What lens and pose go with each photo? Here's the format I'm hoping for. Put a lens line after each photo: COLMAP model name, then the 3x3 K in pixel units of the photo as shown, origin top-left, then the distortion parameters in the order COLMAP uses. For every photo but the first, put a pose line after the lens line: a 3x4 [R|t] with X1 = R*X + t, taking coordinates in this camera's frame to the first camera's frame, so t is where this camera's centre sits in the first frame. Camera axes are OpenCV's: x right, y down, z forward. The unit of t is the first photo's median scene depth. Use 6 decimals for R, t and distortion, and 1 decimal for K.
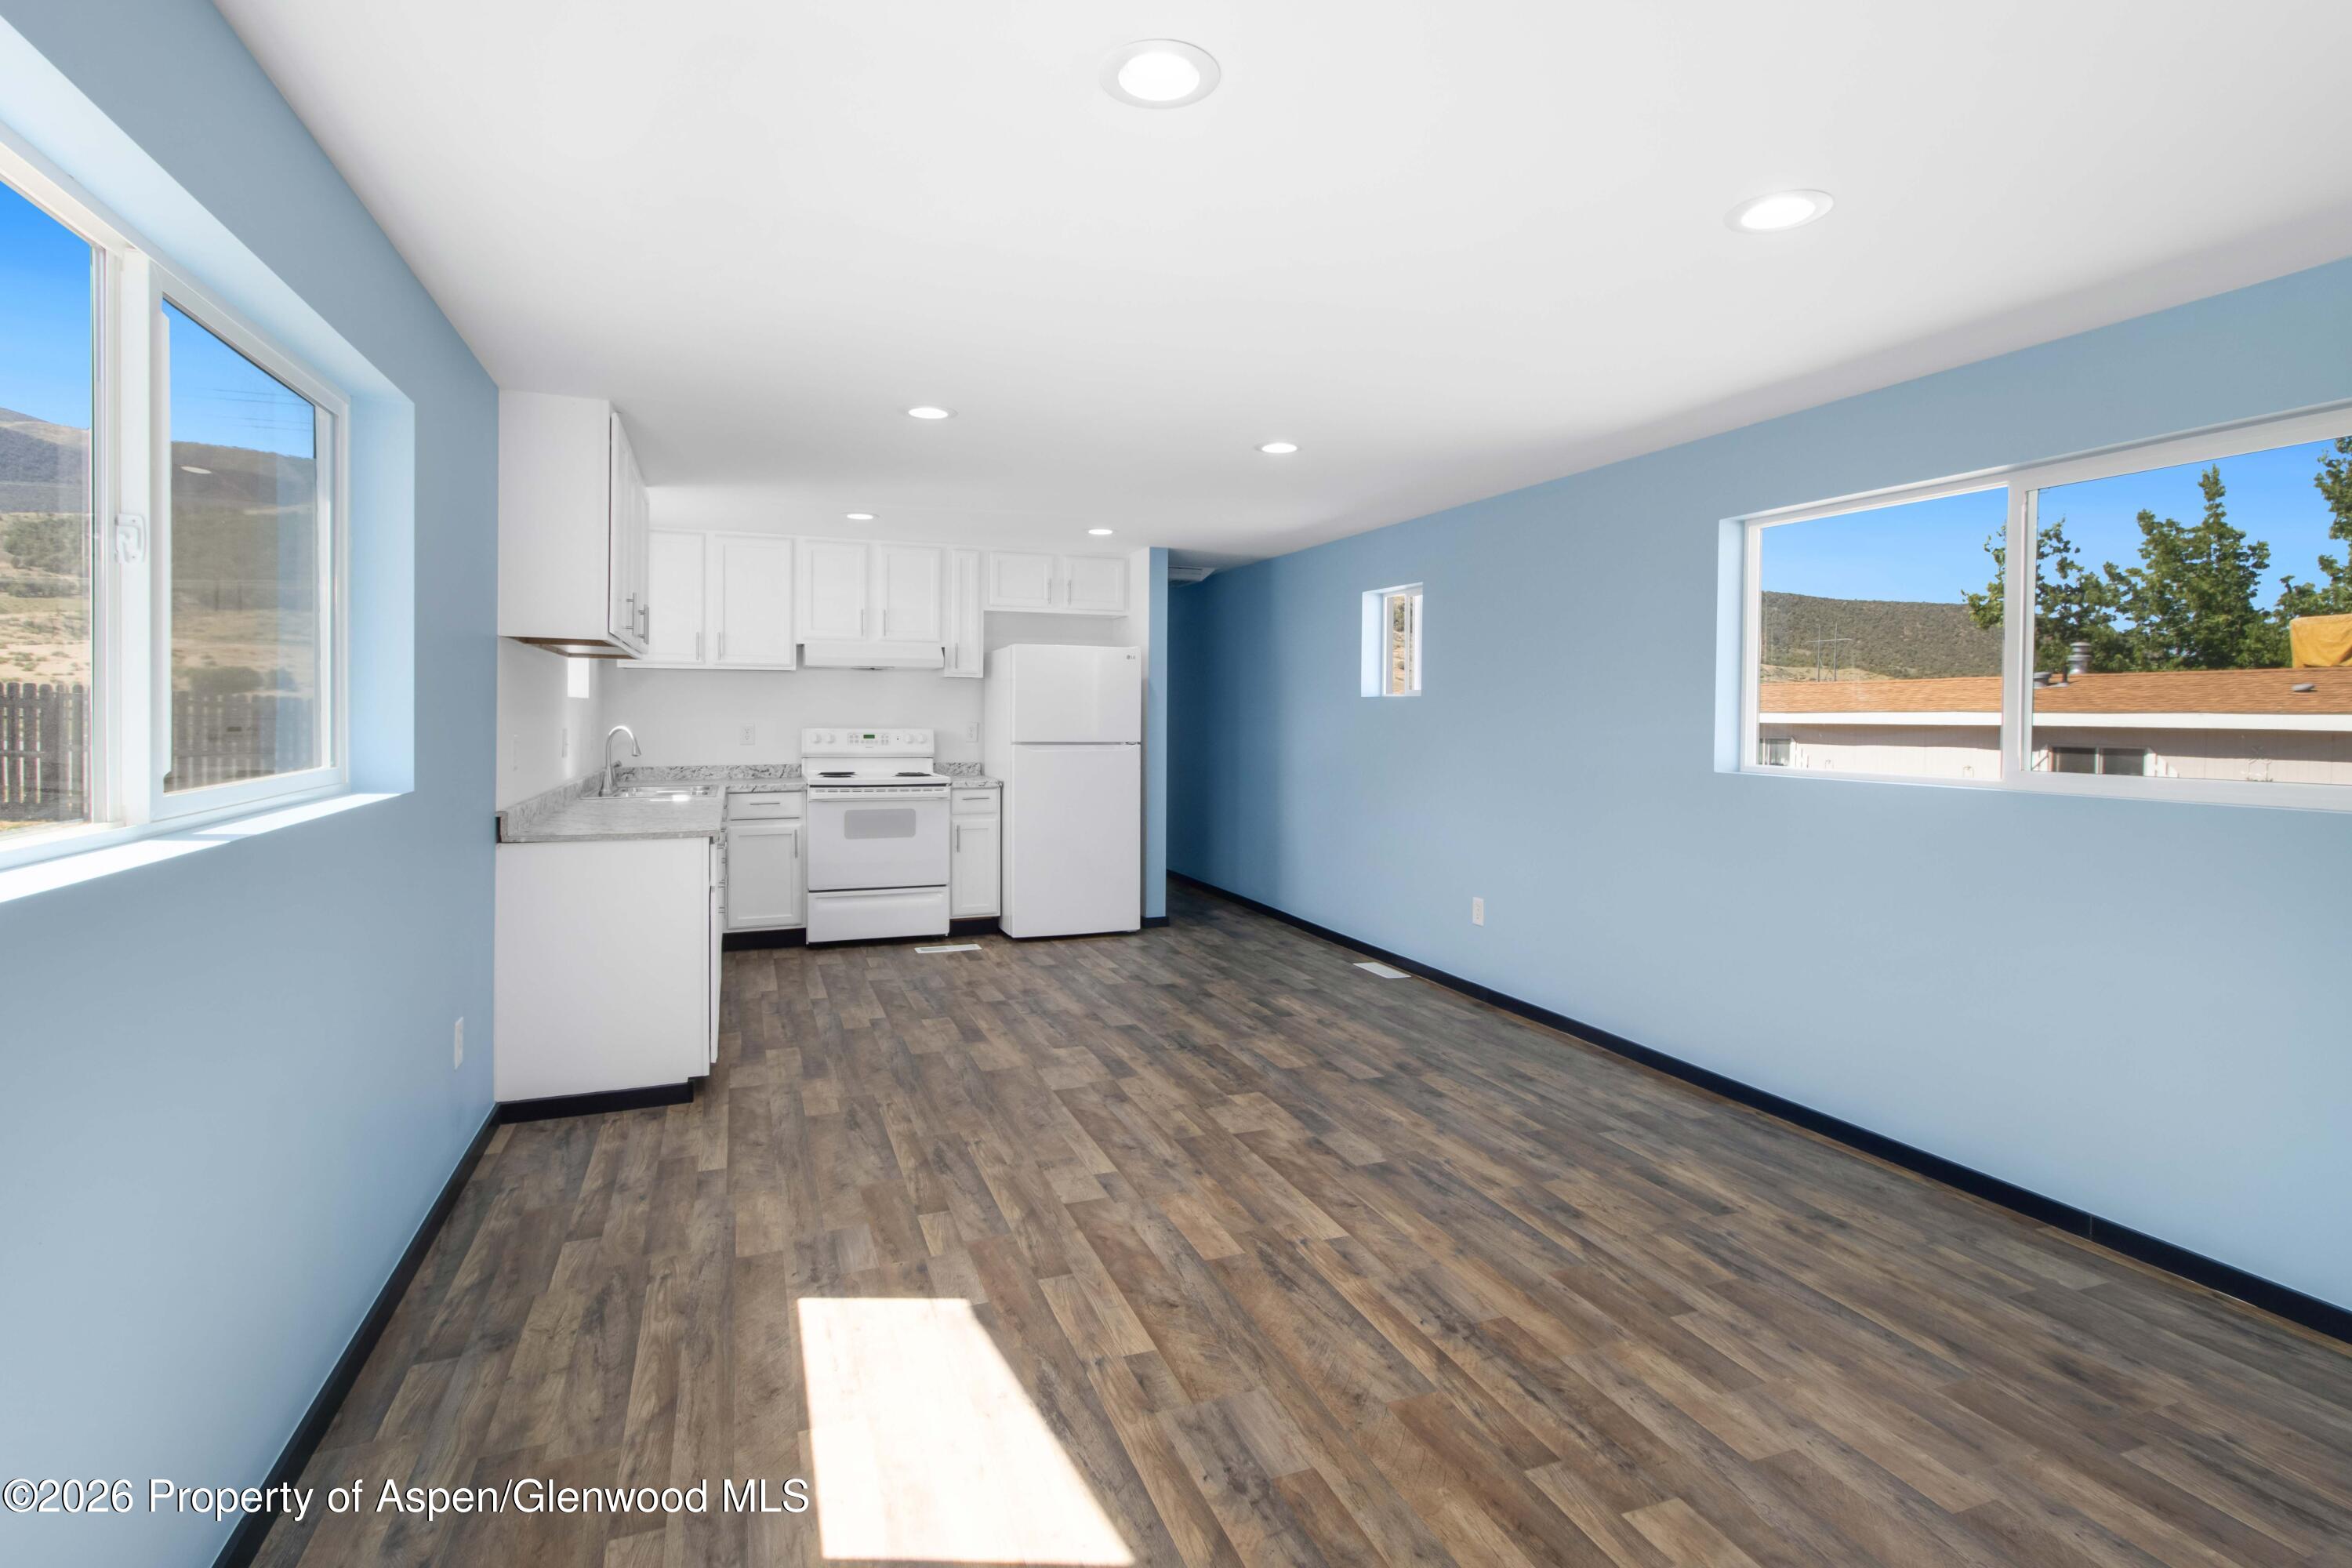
lens RADIAL K [[1143.9, 0, 1174.0], [0, 1143.9, 702.4], [0, 0, 1]] dist [0.003244, 0.000194]
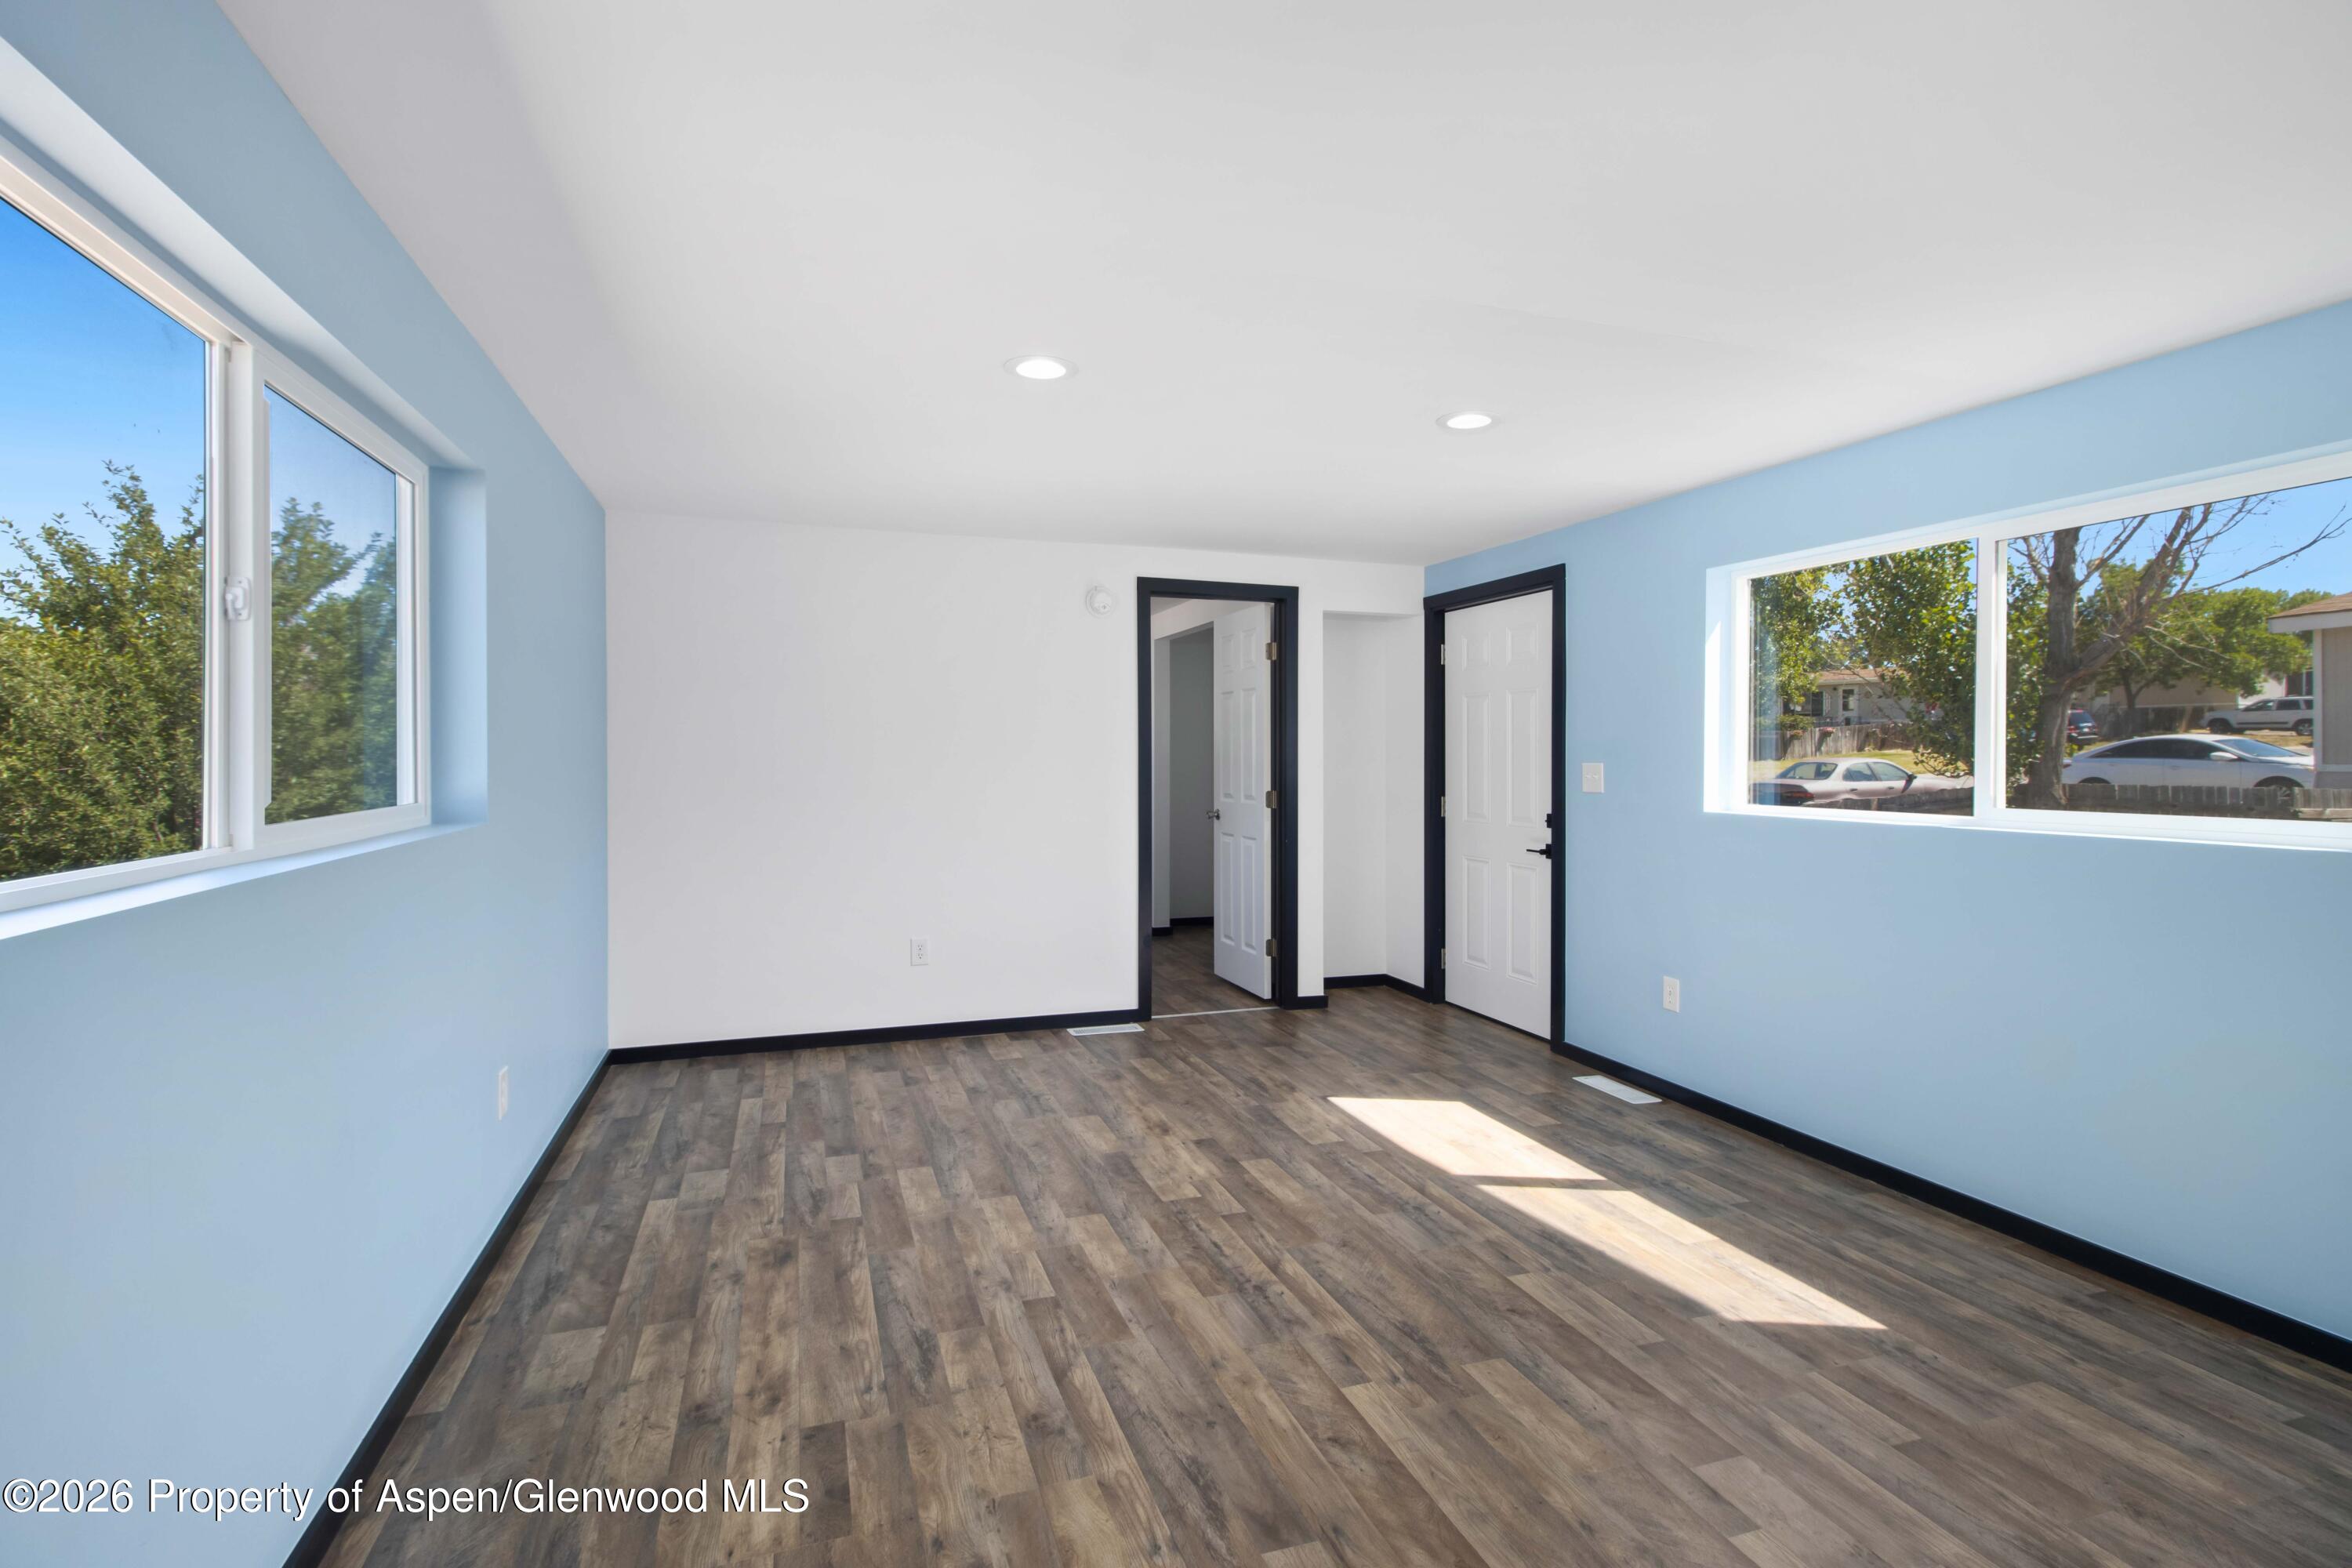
lens RADIAL K [[1111.3, 0, 1167.1], [0, 1111.3, 737.6], [0, 0, 1]] dist [0.000537, 0.000080]
pose [[-0.999142, -0.014577, 0.038777, 0.242479], [-0.015470, 0.999620, -0.022828, 0.017280], [-0.038430, -0.023409, -0.998987, 1.732583]]
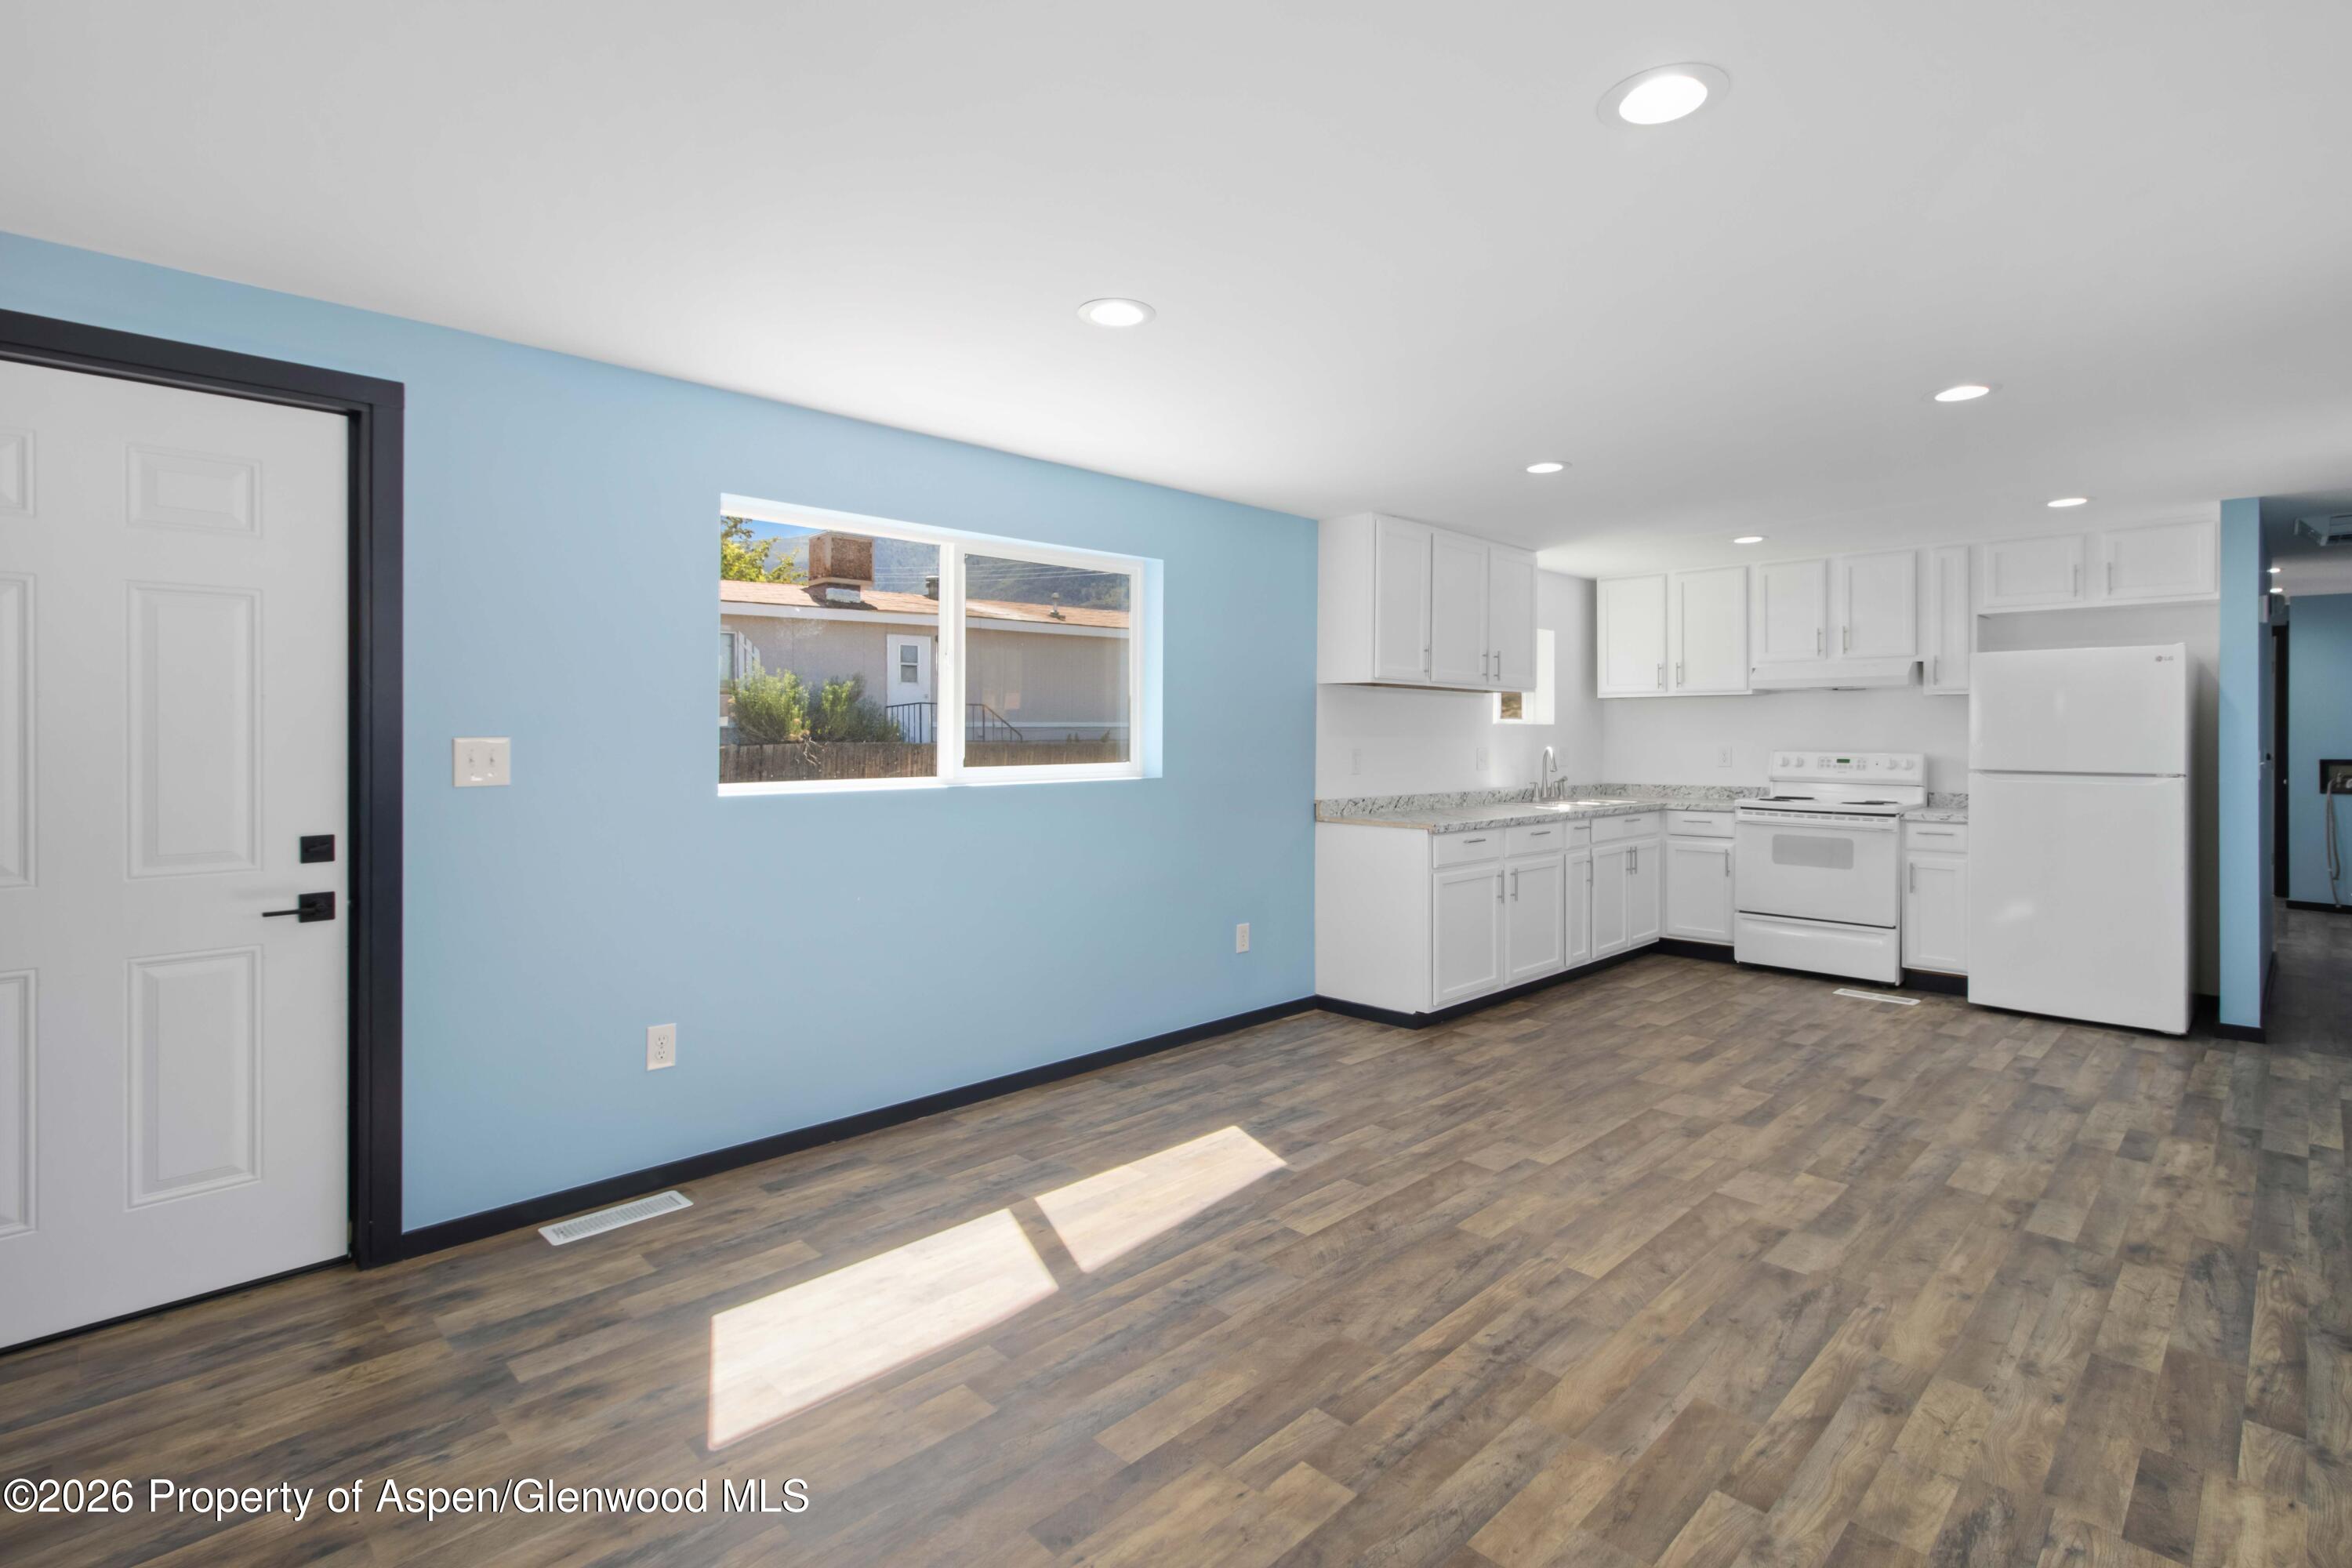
lens RADIAL K [[1111.3, 0, 1167.1], [0, 1111.3, 737.6], [0, 0, 1]] dist [0.000537, 0.000080]
pose [[0.399675, -0.002227, -0.916654, 0.823617], [0.009815, 0.999950, 0.001850, 0.007748], [0.916604, -0.009737, 0.399677, 0.289633]]
